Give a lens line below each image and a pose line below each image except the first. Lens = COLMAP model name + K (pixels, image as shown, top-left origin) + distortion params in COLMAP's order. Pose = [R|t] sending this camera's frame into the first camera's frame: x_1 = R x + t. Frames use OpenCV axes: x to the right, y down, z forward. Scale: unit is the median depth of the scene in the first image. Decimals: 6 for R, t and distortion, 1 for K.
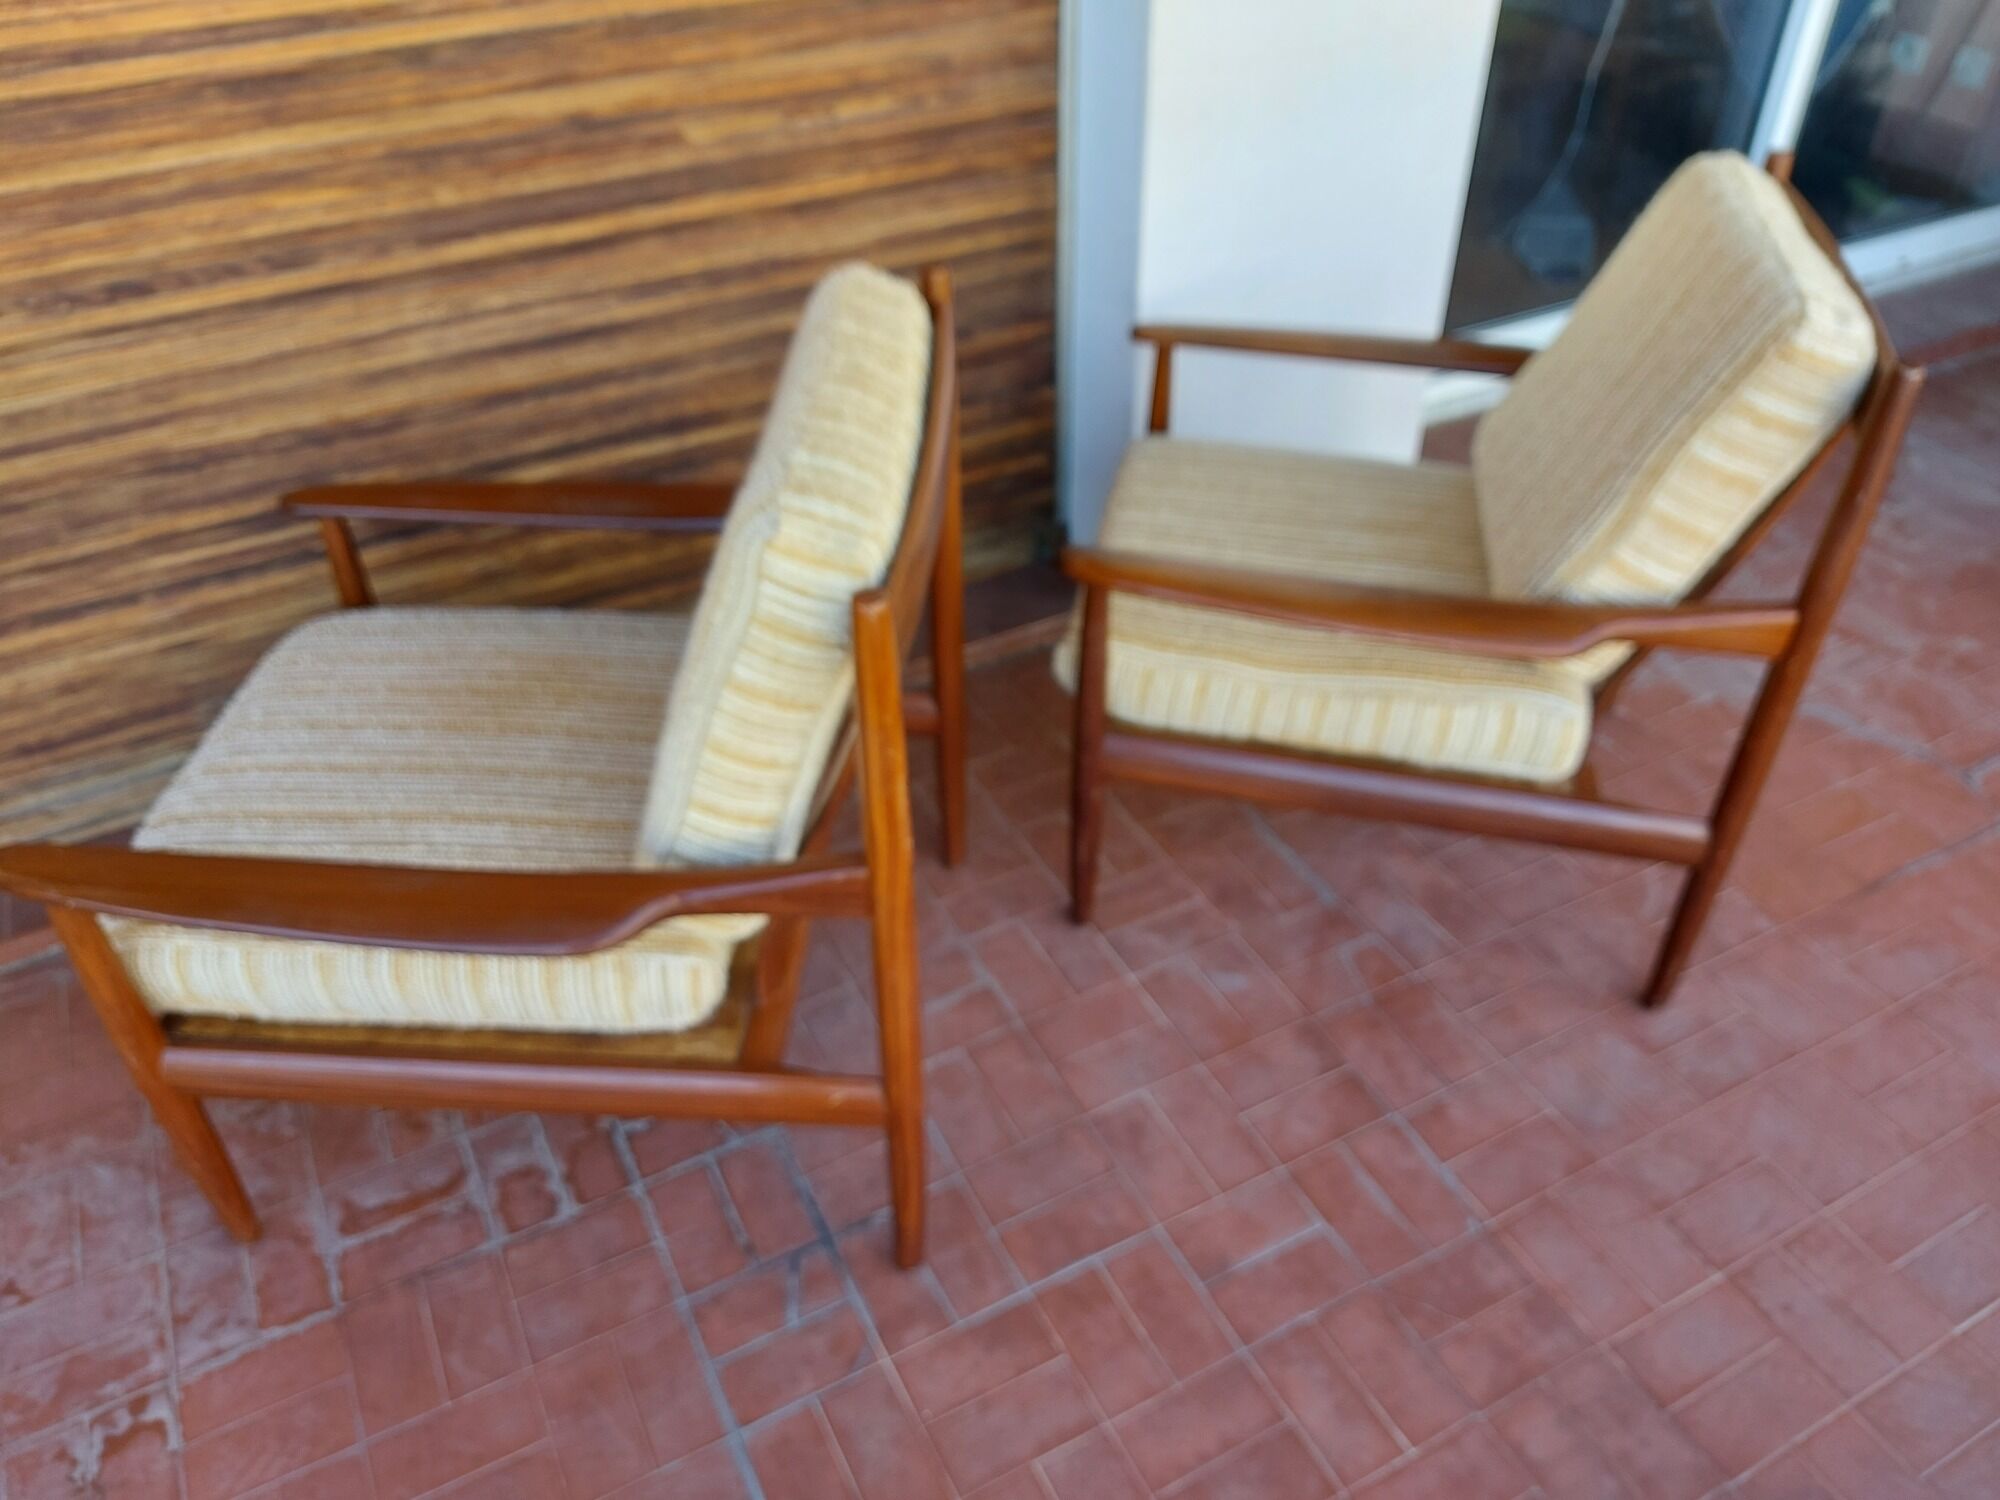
lens RADIAL K [[1489.2, 0, 987.6], [0, 1489.2, 766.3], [0, 0, 1]] dist [0.049863, -0.054951]
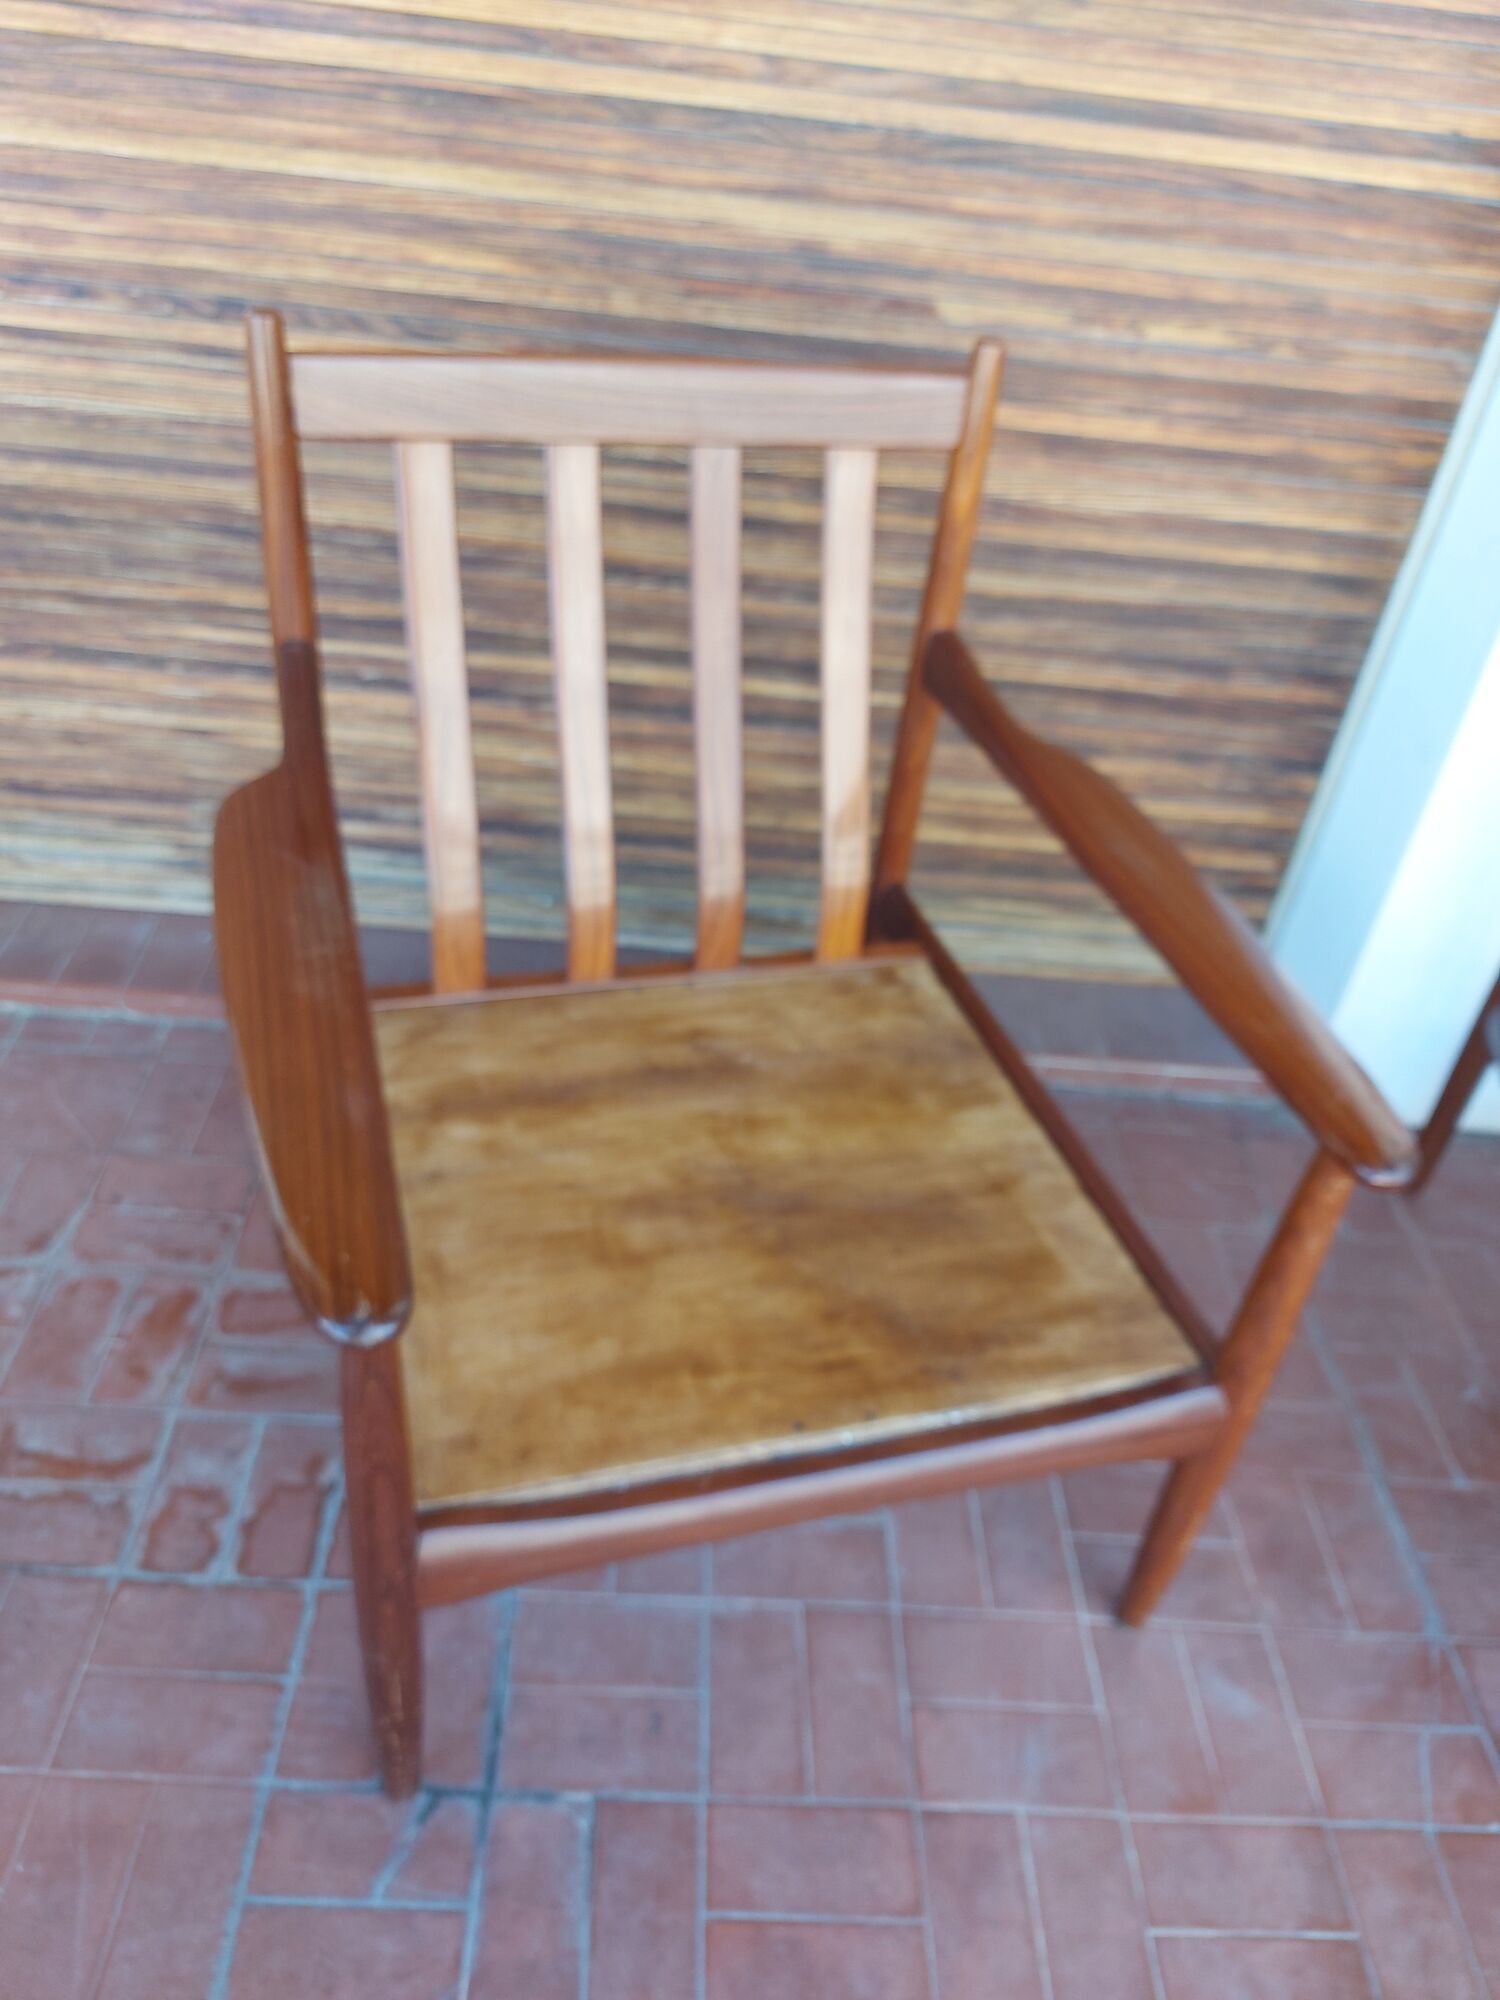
lens RADIAL K [[1489.2, 0, 717.6], [0, 1489.2, 996.1], [0, 0, 1]] dist [0.049863, -0.054951]
pose [[0.885090, 0.356511, -0.299191, 0.055305], [-0.374171, 0.927358, -0.001876, -0.054334], [0.276788, 0.113609, 0.954191, 0.291782]]
